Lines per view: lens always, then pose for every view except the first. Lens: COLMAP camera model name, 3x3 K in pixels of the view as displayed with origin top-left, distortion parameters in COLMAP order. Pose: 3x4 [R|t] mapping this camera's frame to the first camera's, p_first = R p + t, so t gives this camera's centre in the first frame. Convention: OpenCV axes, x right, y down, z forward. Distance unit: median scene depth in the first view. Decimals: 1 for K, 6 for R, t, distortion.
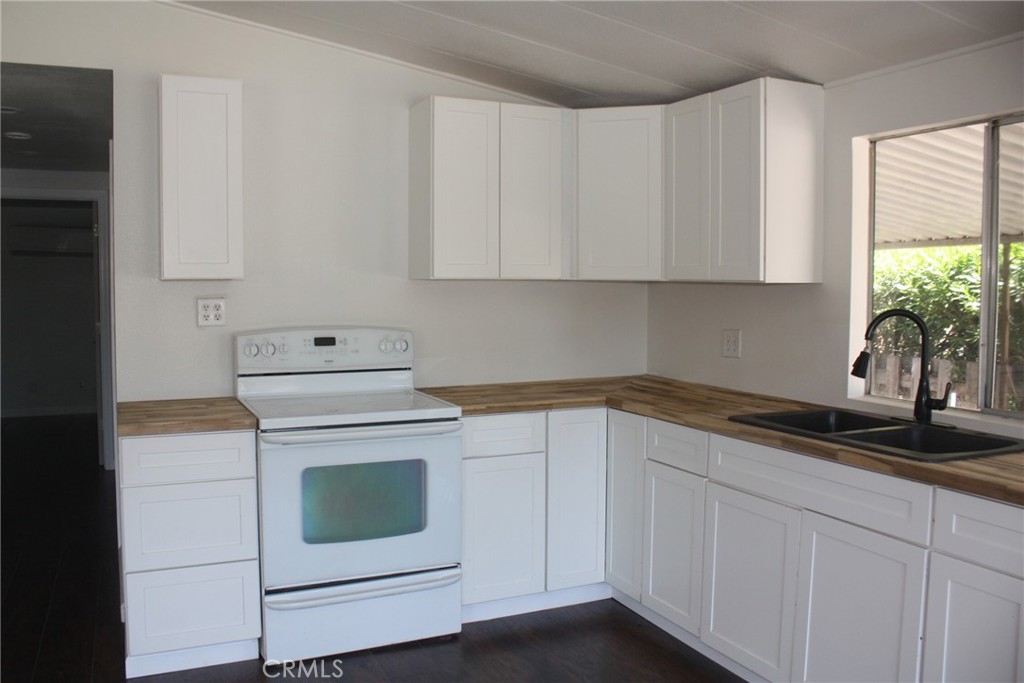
lens RADIAL K [[864.3, 0, 512.0], [0, 864.3, 341.5], [0, 0, 1]] dist [-0.171211, 0.140285]
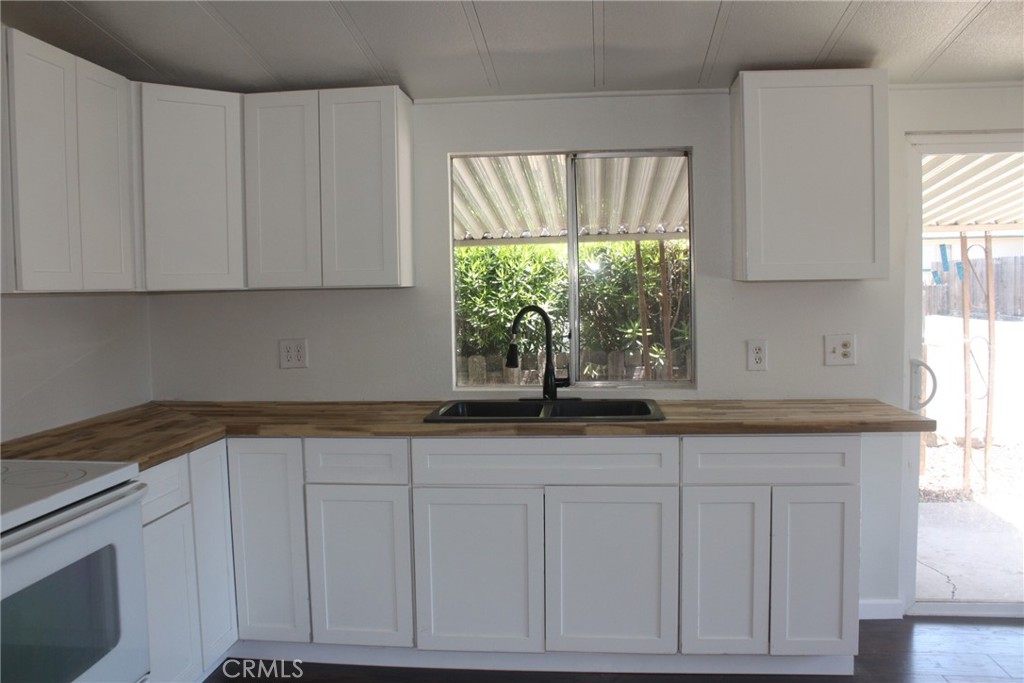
lens RADIAL K [[864.3, 0, 512.0], [0, 864.3, 341.5], [0, 0, 1]] dist [-0.171211, 0.140285]
pose [[0.514563, -0.068841, 0.854685, -0.502529], [0.079901, 0.996284, 0.032142, -0.025603], [-0.853722, 0.051751, 0.518152, 0.343242]]
